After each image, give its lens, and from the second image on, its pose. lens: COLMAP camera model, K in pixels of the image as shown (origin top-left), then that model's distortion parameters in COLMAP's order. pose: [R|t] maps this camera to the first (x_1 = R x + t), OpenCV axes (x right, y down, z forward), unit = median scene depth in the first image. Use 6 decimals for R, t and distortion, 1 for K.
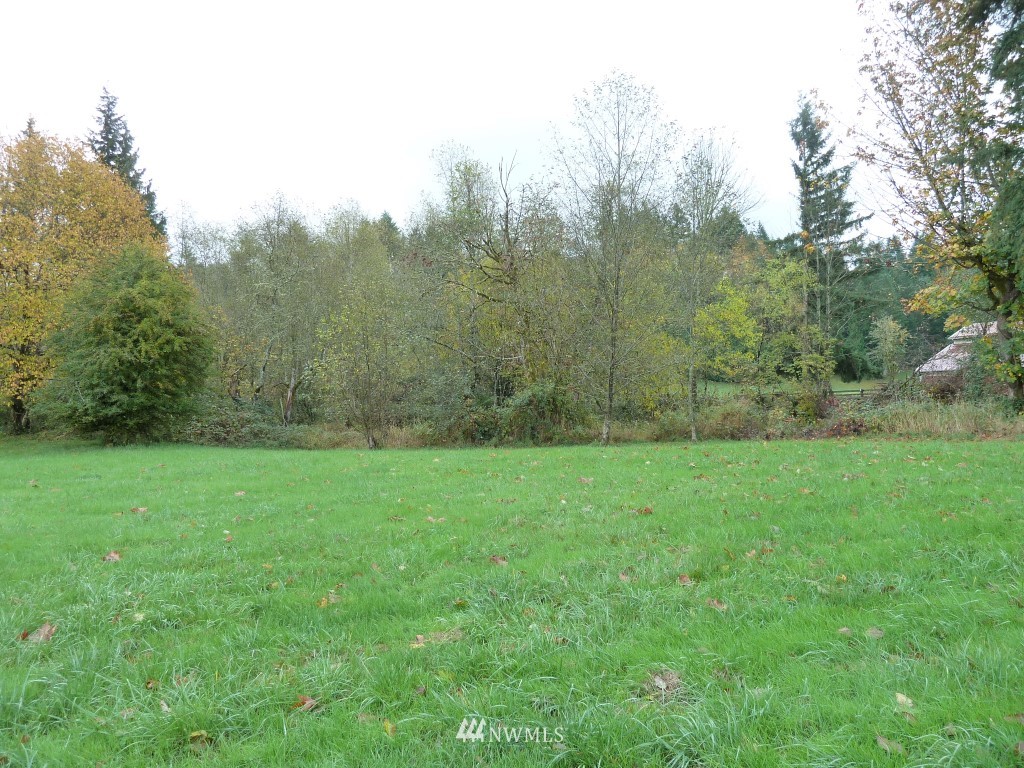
lens RADIAL K [[777.0, 0, 503.2], [0, 777.0, 375.0], [0, 0, 1]] dist [-0.011388, 0.010488]
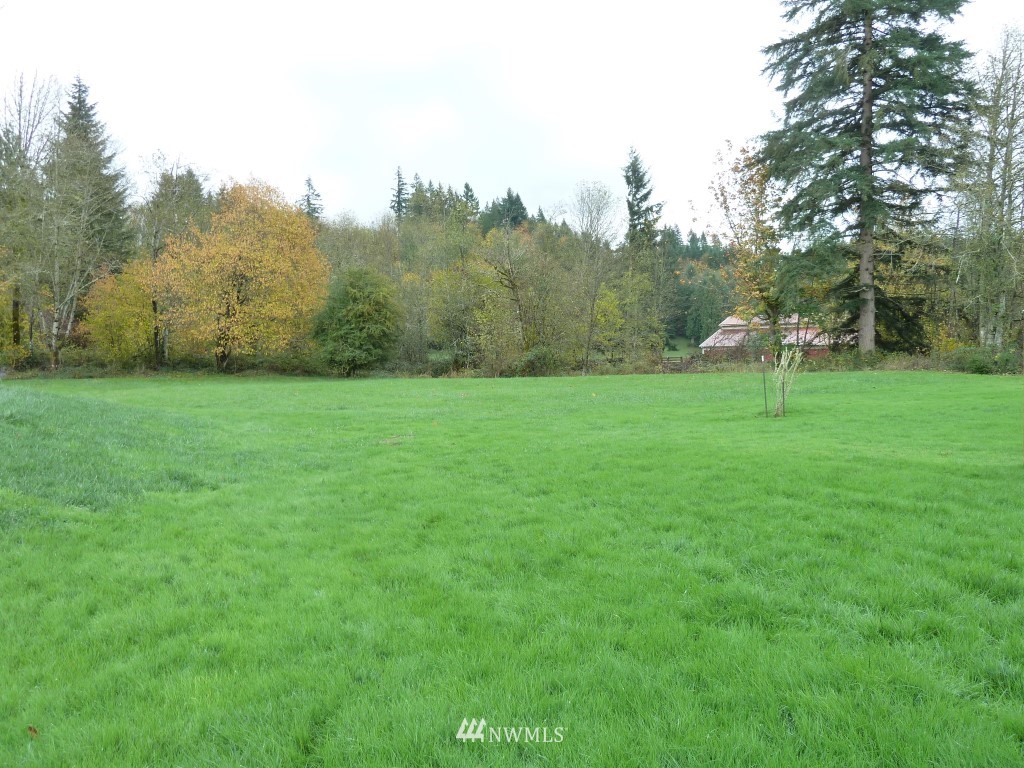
lens RADIAL K [[745.2, 0, 478.8], [0, 745.2, 383.2], [0, 0, 1]] dist [-0.005915, 0.000656]
pose [[0.965595, 0.019262, 0.259337, -0.282325], [-0.035170, 0.997764, 0.056840, 0.000696], [-0.257662, -0.064006, 0.964113, -0.333320]]
